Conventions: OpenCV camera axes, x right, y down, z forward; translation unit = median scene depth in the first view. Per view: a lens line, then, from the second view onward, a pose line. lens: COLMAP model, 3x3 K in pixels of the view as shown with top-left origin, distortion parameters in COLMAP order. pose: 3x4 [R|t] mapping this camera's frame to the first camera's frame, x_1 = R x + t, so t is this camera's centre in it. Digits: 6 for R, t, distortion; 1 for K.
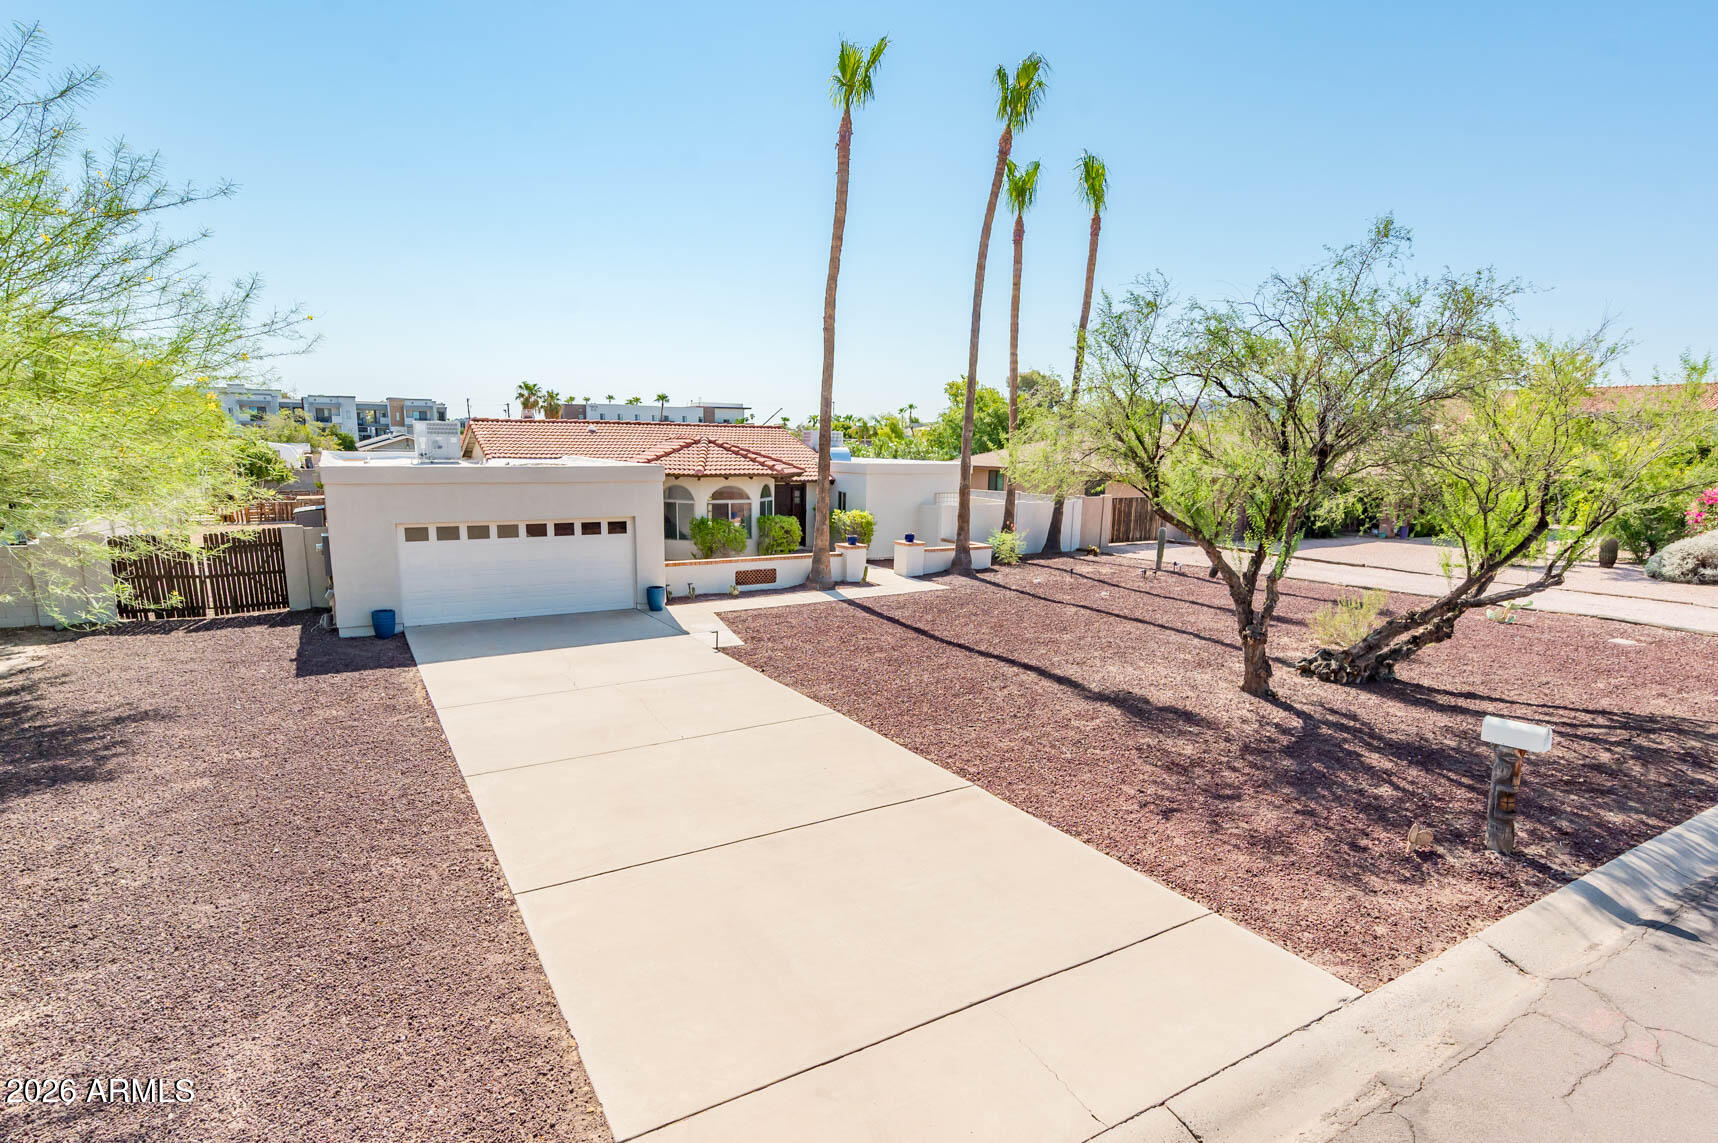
lens RADIAL K [[729.0, 0, 857.1], [0, 729.0, 605.3], [0, 0, 1]] dist [0.001174, 0.000403]
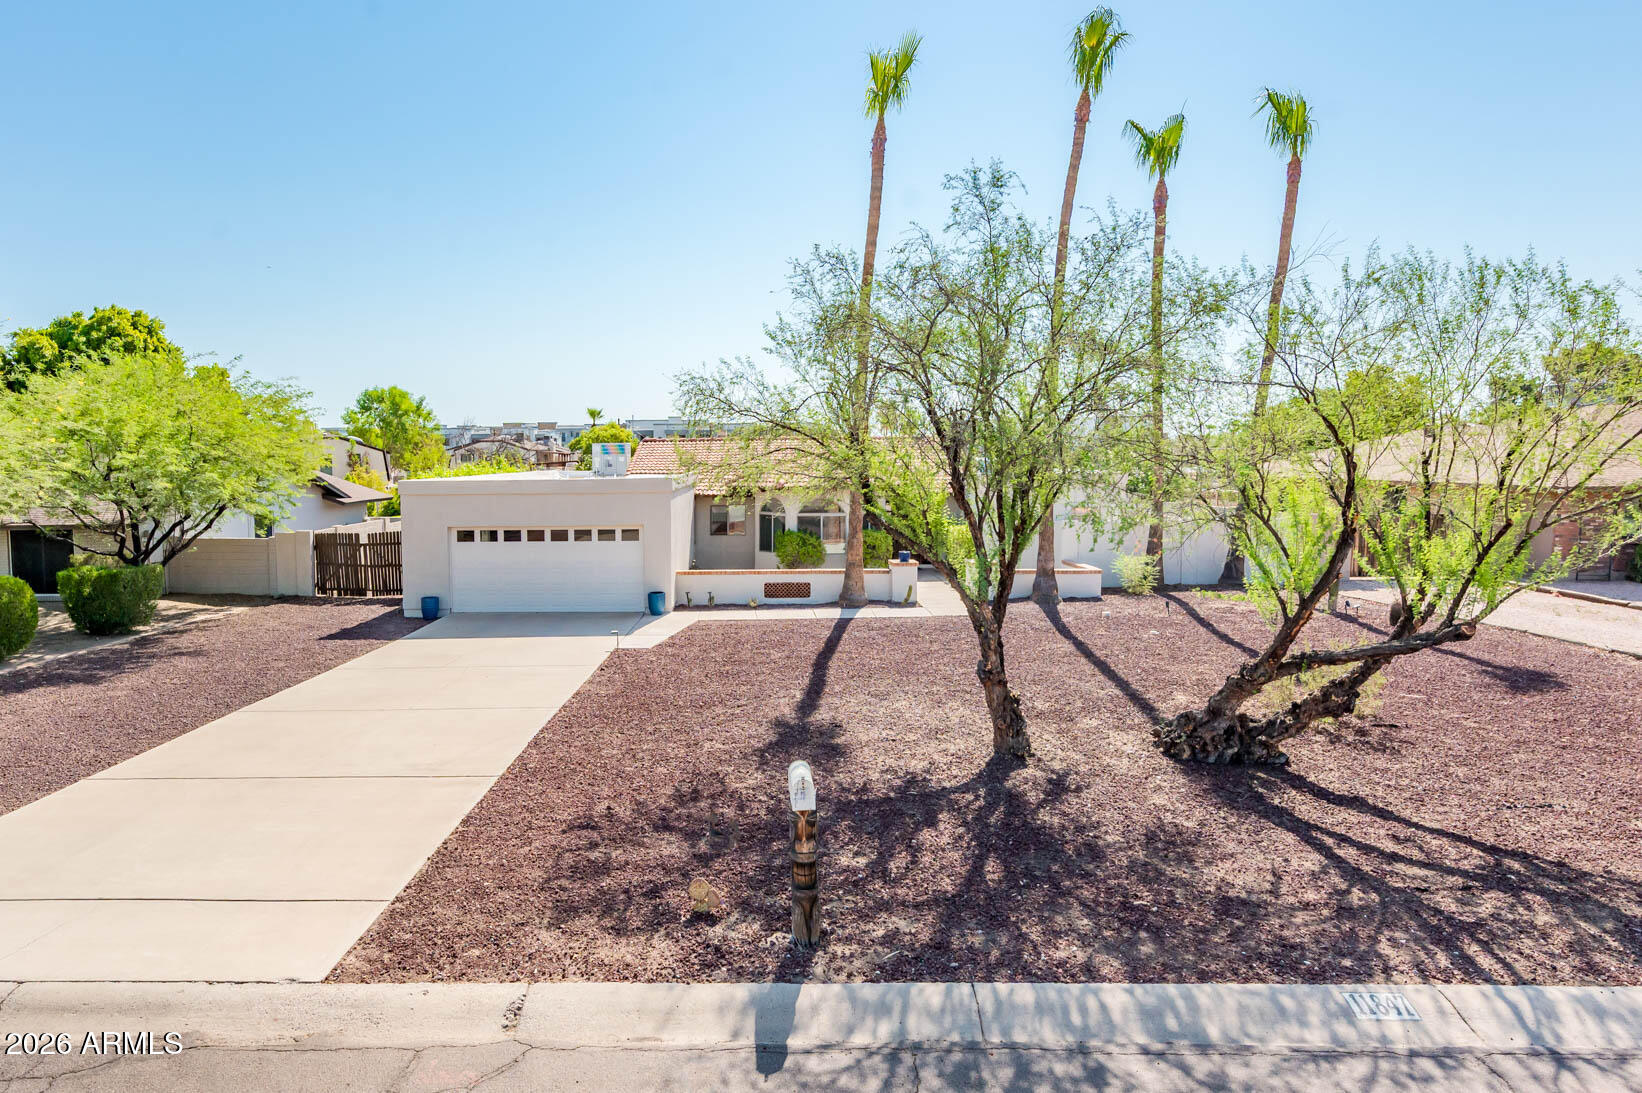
lens RADIAL K [[816.4, 0, 821.0], [0, 816.4, 546.5], [0, 0, 1]] dist [0.000469, 0.000157]
pose [[0.888873, 0.024697, -0.457487, 0.972006], [-0.075033, 0.992911, -0.092184, -0.000371], [0.451967, 0.116267, 0.884425, 0.142256]]
